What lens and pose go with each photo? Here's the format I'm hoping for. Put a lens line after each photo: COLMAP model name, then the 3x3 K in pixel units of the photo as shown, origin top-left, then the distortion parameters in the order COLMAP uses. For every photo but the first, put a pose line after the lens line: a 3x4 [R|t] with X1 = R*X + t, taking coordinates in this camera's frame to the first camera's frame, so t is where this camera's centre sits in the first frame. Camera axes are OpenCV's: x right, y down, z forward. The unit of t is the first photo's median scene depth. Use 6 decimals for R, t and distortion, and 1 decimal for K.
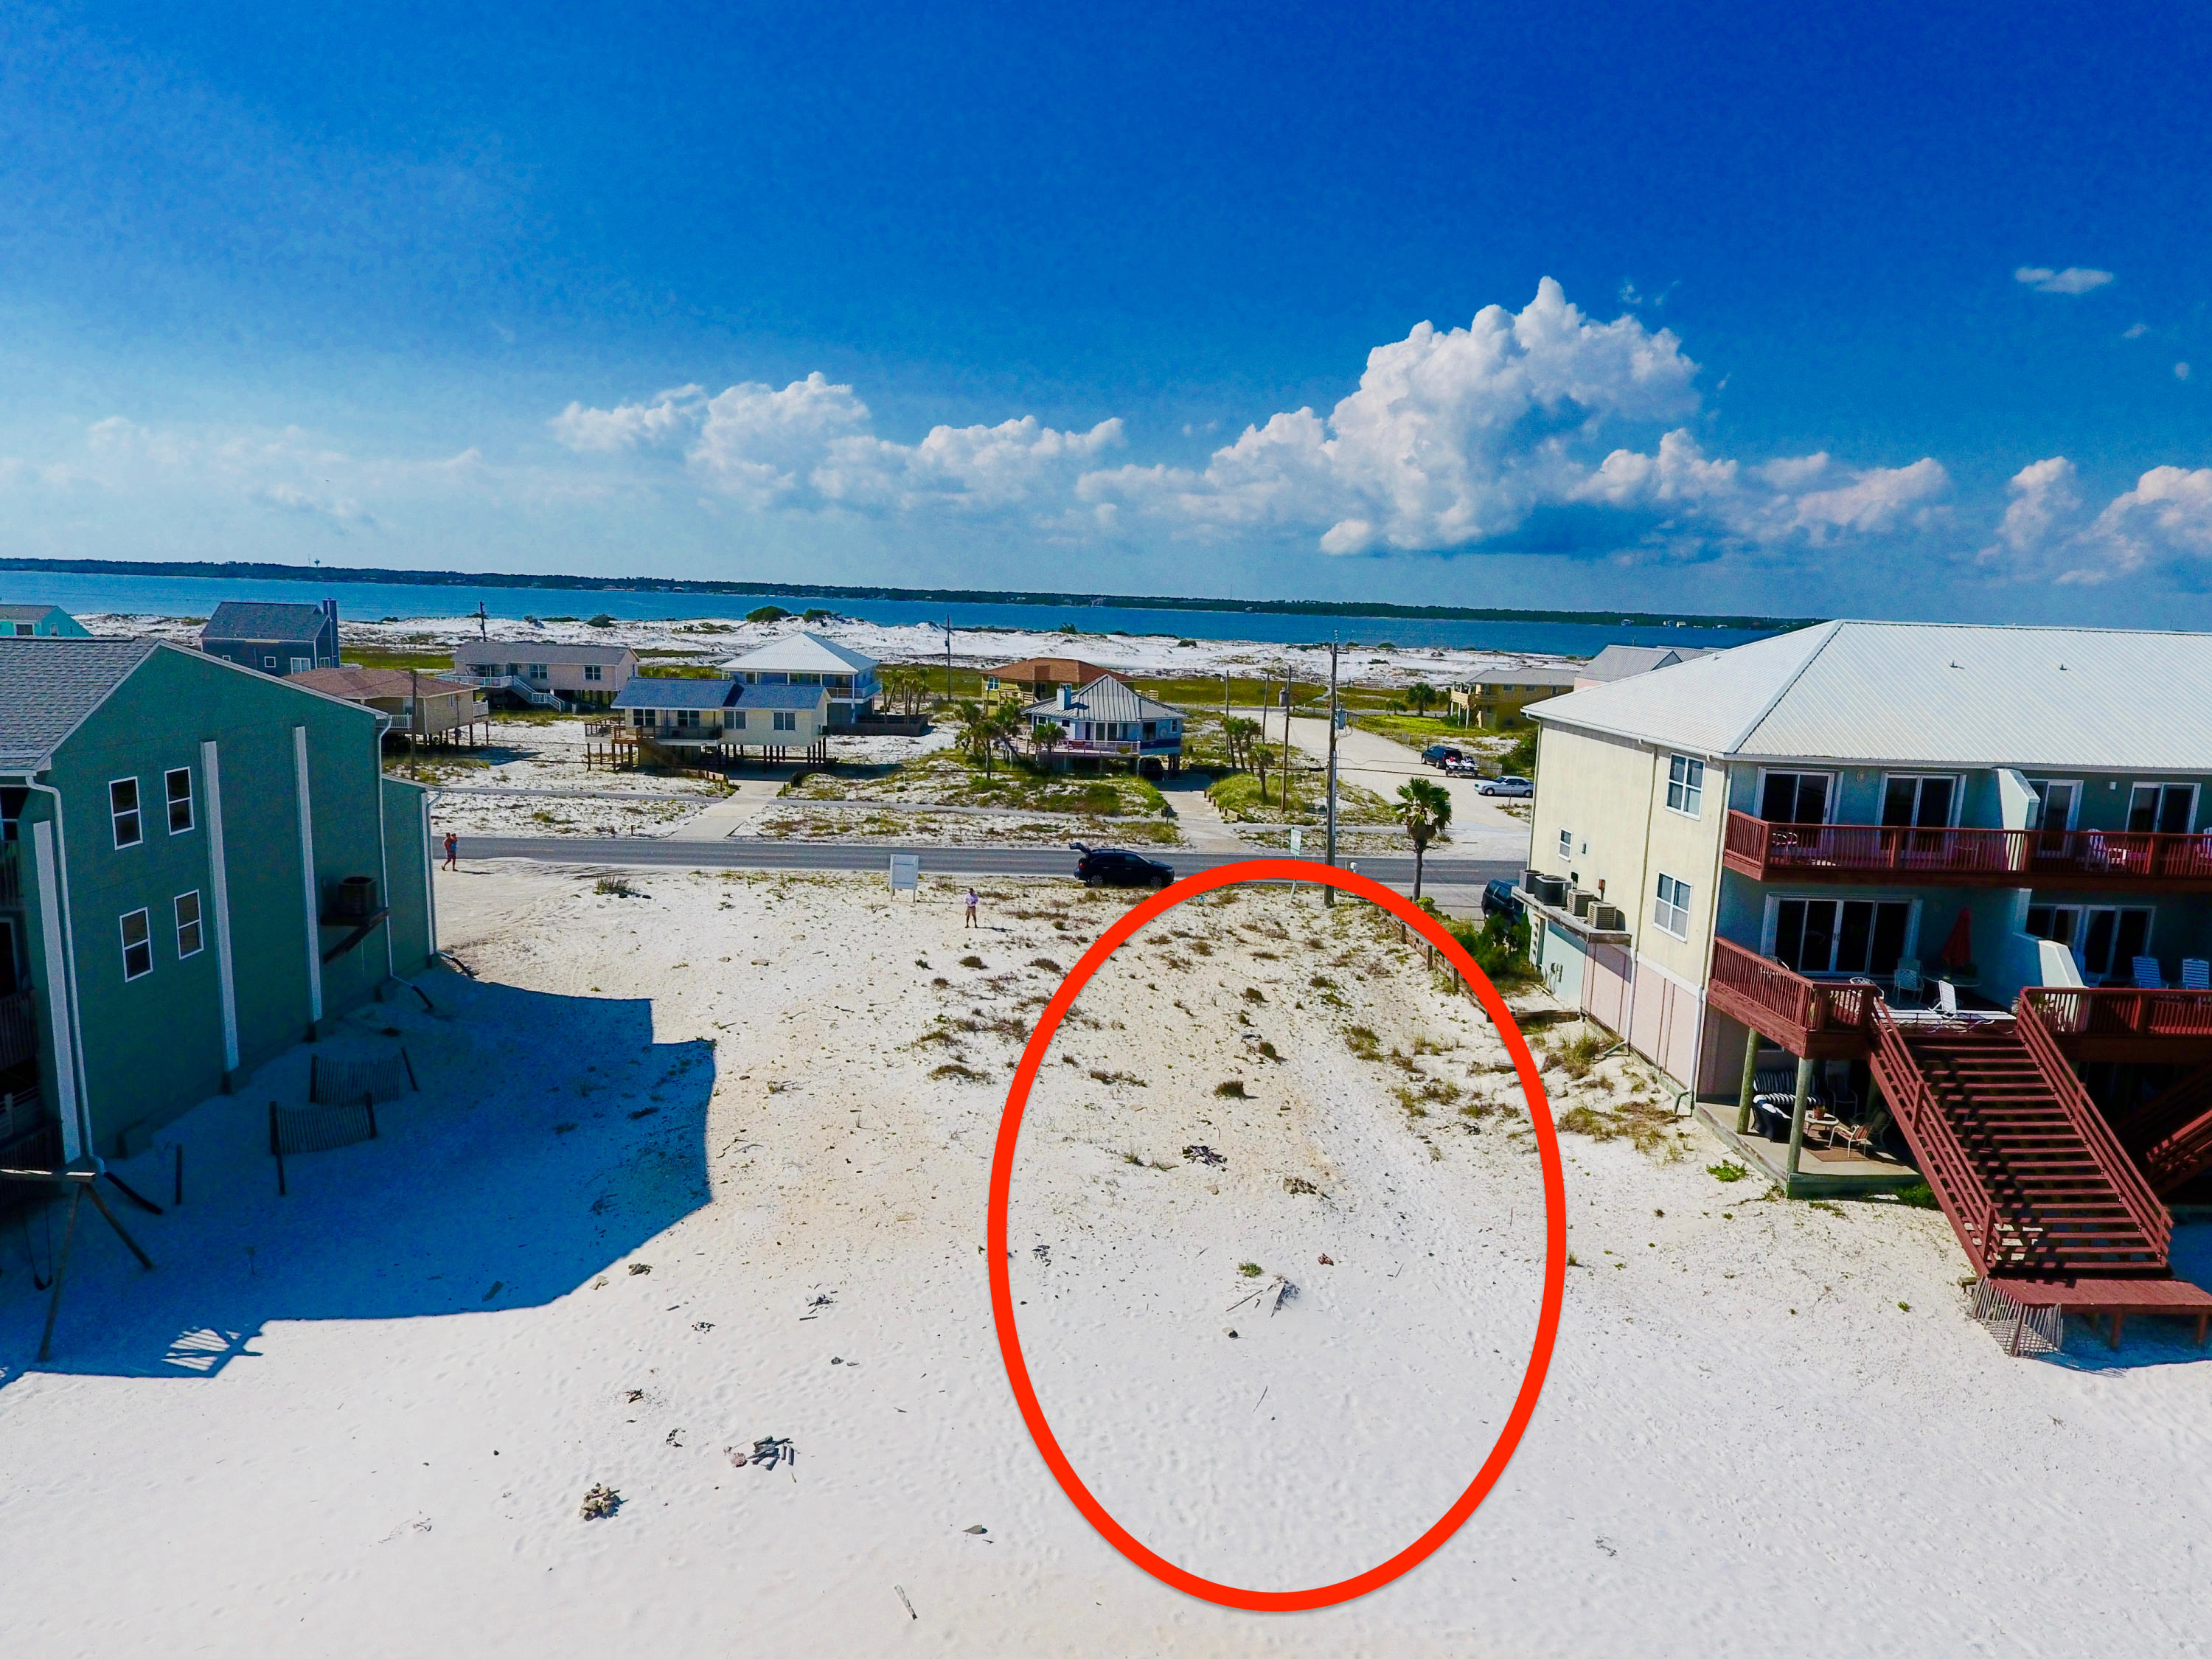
lens RADIAL K [[1317.4, 0, 1101.2], [0, 1317.4, 773.1], [0, 0, 1]] dist [-0.001994, -0.002542]
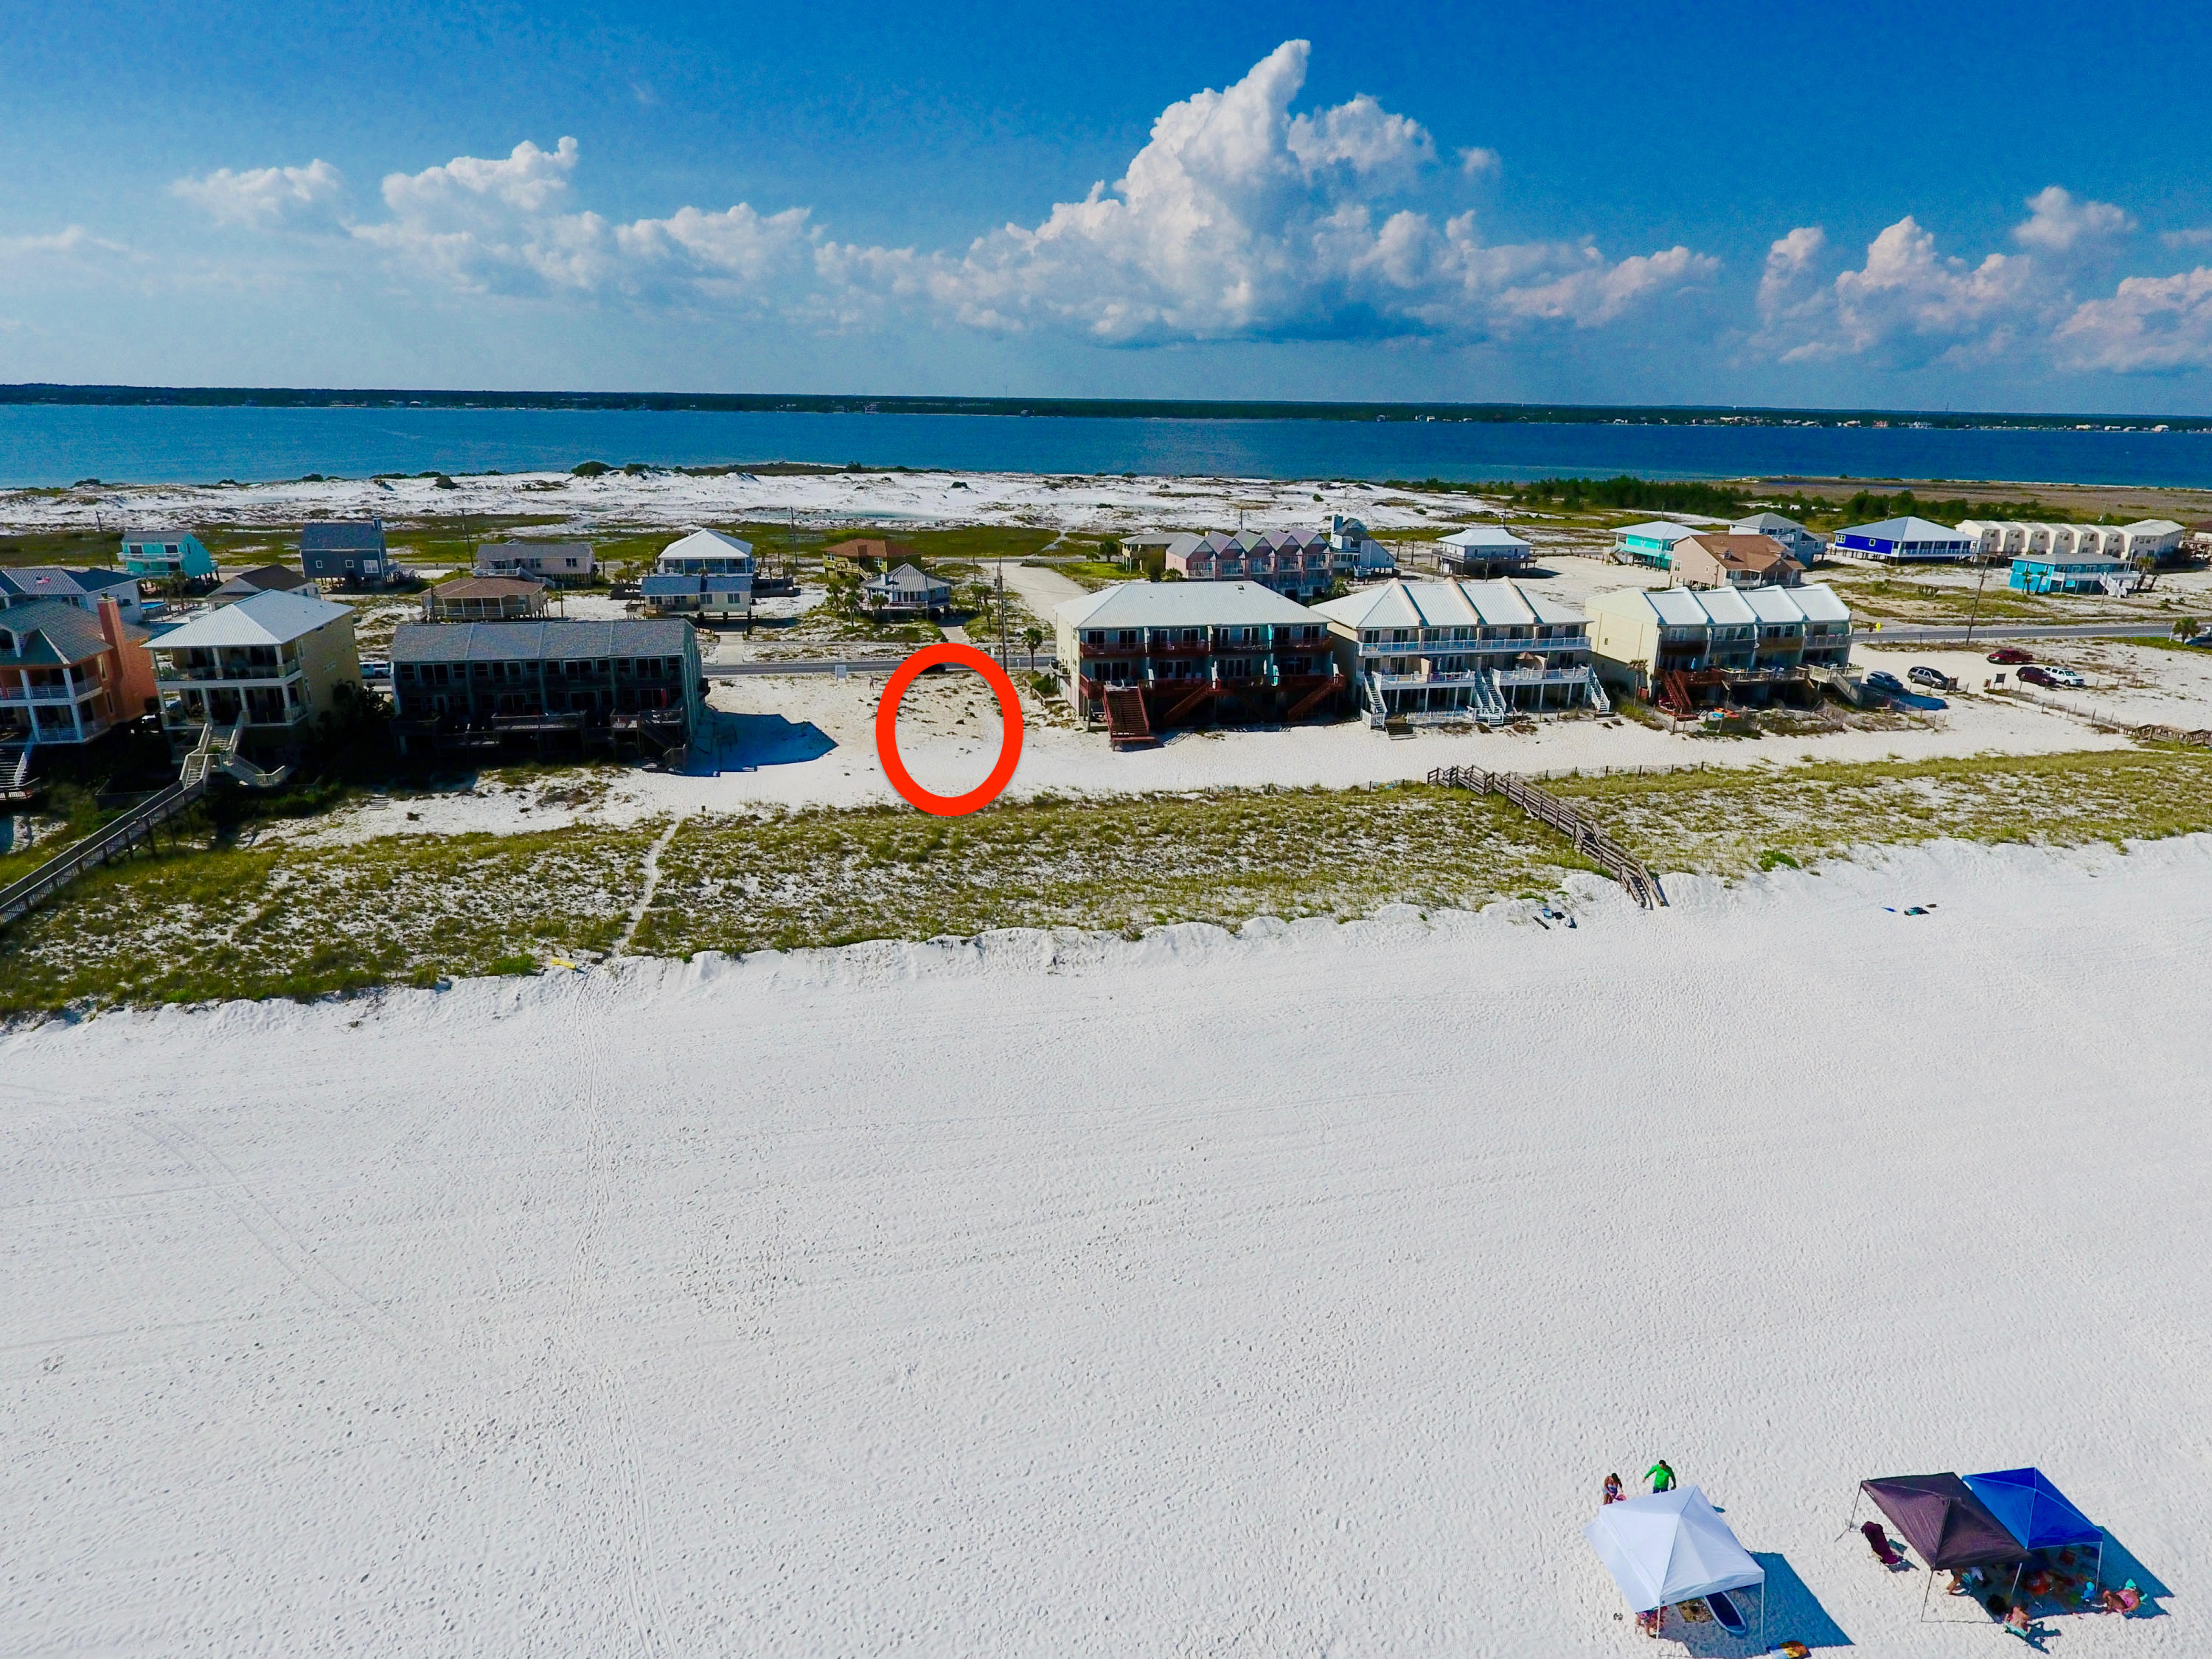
lens RADIAL K [[1317.4, 0, 1101.2], [0, 1317.4, 773.1], [0, 0, 1]] dist [-0.001994, -0.002542]
pose [[0.986230, -0.058119, 0.154828, -0.080154], [0.035038, 0.988391, 0.147839, -0.129855], [-0.161623, -0.140379, 0.976817, -2.331319]]
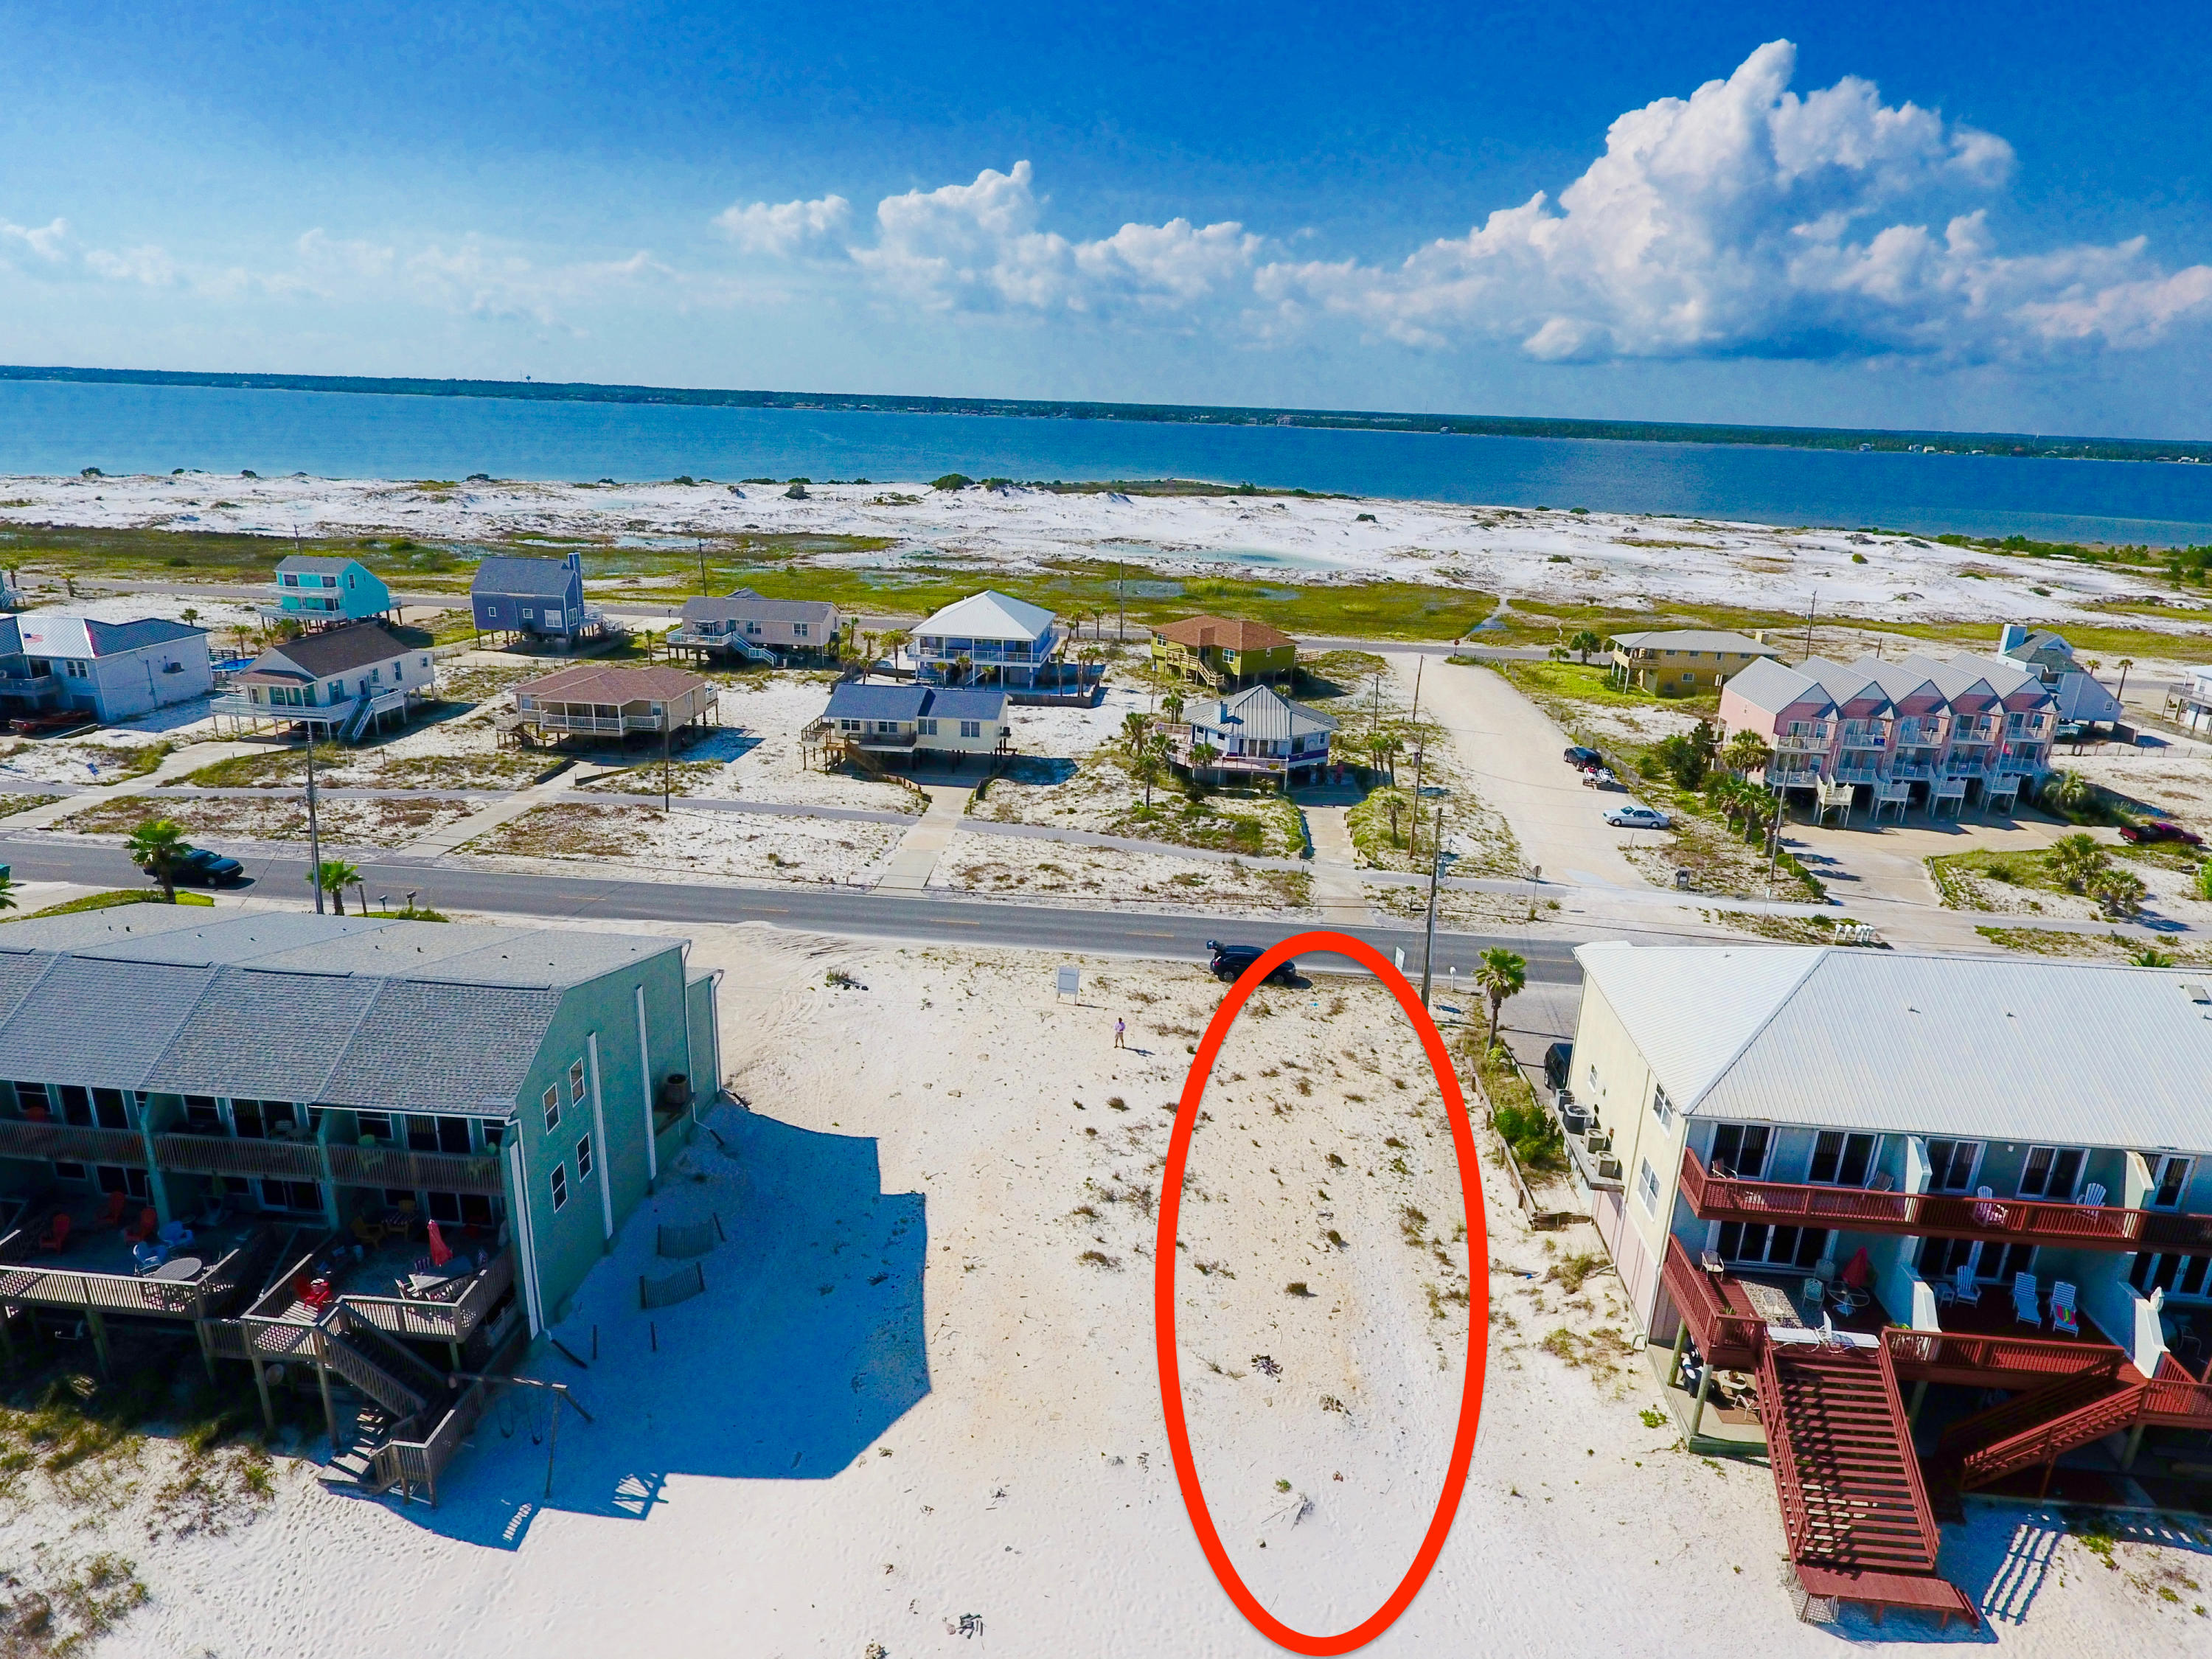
lens RADIAL K [[1317.4, 0, 1101.2], [0, 1317.4, 773.1], [0, 0, 1]] dist [-0.001994, -0.002542]
pose [[0.990695, 0.042960, -0.129142, 0.043533], [-0.025104, 0.990275, 0.136841, -0.398195], [0.133764, -0.132326, 0.982139, -0.244228]]
